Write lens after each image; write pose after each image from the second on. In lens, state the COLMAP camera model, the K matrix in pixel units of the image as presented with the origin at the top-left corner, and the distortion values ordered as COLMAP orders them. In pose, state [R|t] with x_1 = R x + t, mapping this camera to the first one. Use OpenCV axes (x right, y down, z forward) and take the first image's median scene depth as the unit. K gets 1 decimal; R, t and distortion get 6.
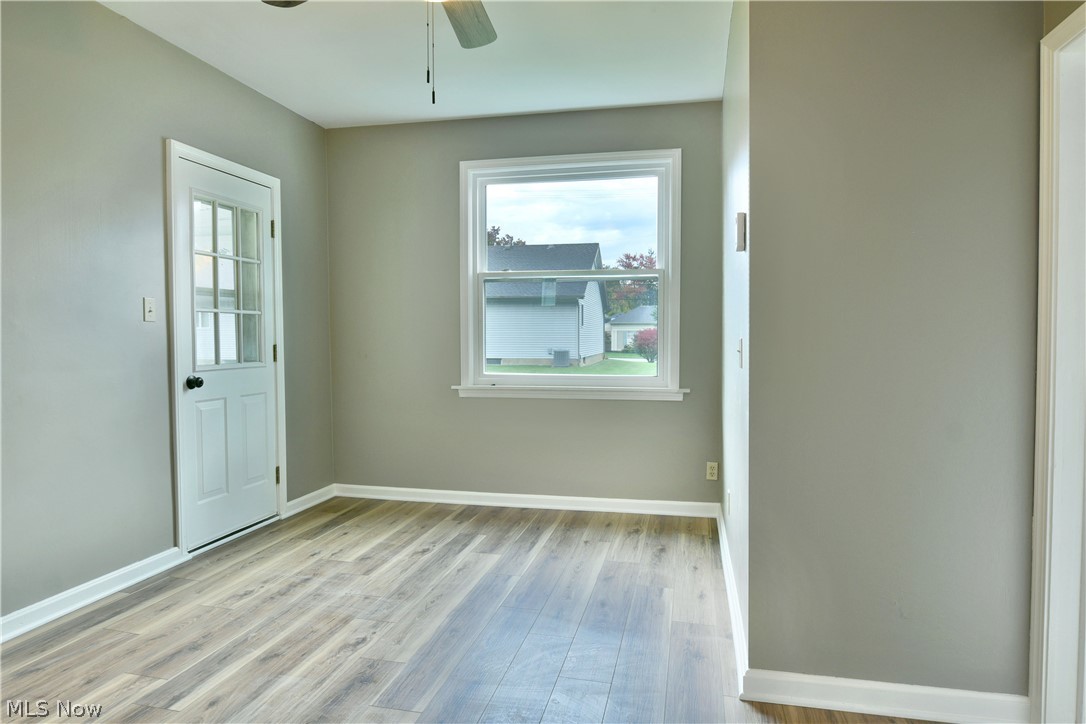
lens RADIAL K [[663.0, 0, 538.5], [0, 663.0, 360.7], [0, 0, 1]] dist [-0.014027, -0.002789]
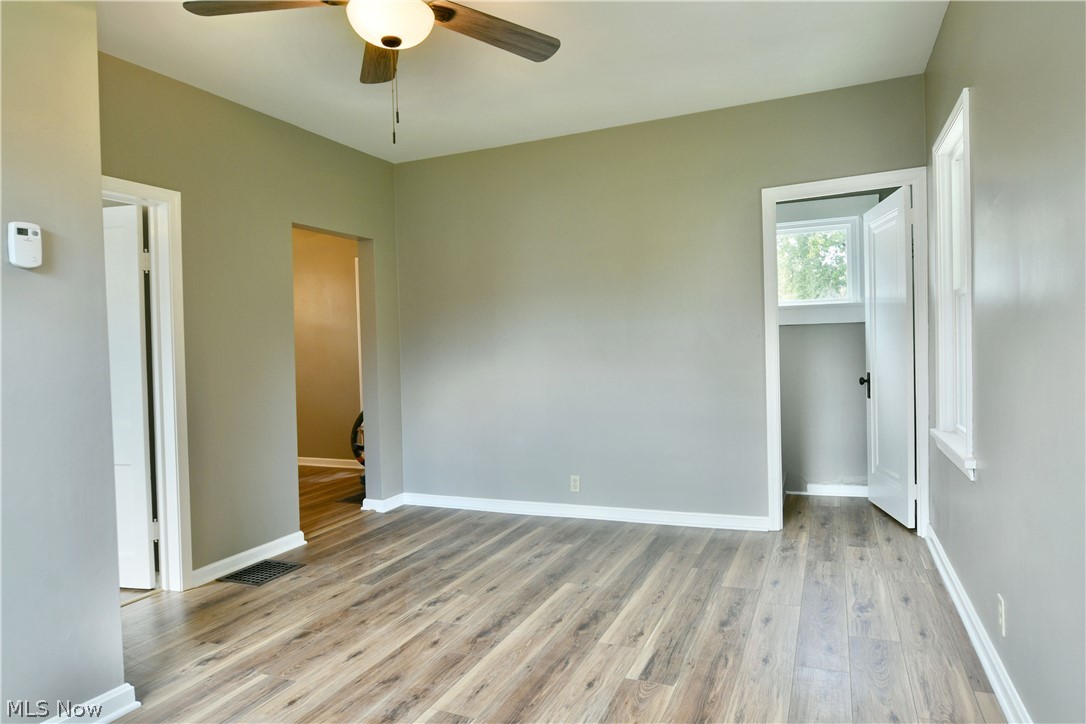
lens RADIAL K [[663.0, 0, 538.5], [0, 663.0, 360.7], [0, 0, 1]] dist [-0.014027, -0.002789]
pose [[-0.982002, 0.028635, 0.186685, -0.308368], [0.040112, 0.997511, 0.057993, -0.044556], [-0.184560, 0.064437, -0.980707, 1.077368]]
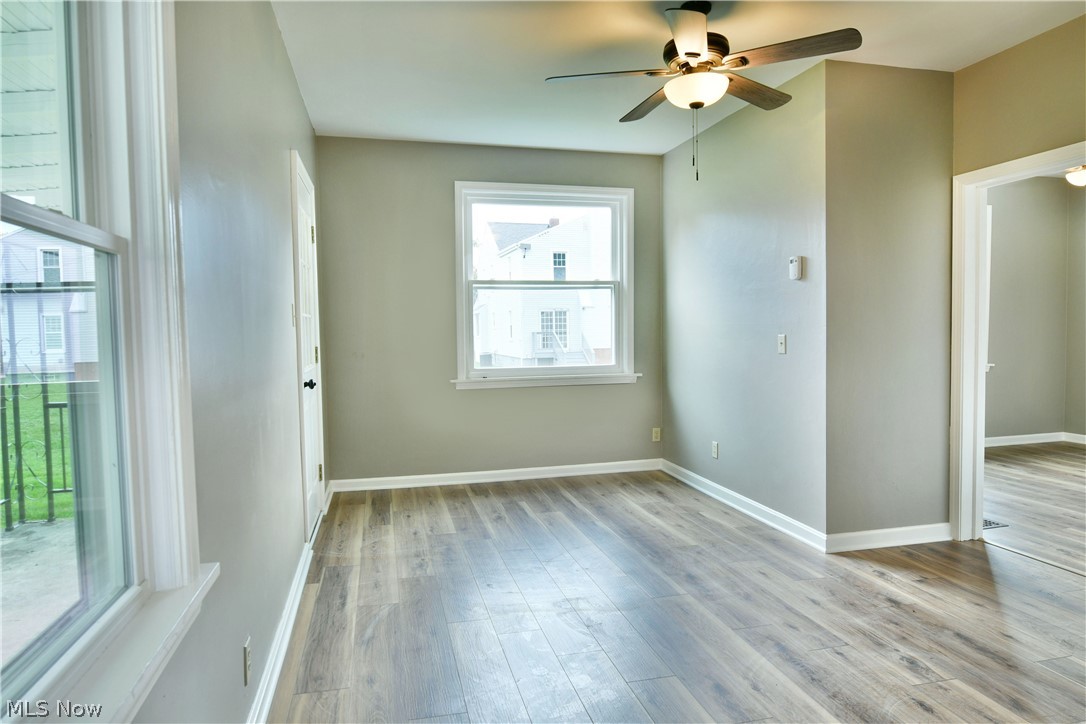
lens RADIAL K [[663.0, 0, 538.5], [0, 663.0, 360.7], [0, 0, 1]] dist [-0.014027, -0.002789]
pose [[0.893376, -0.032409, 0.448140, -0.608162], [0.029147, 0.999475, 0.014176, -0.007952], [-0.448364, 0.000397, 0.893851, -0.089296]]
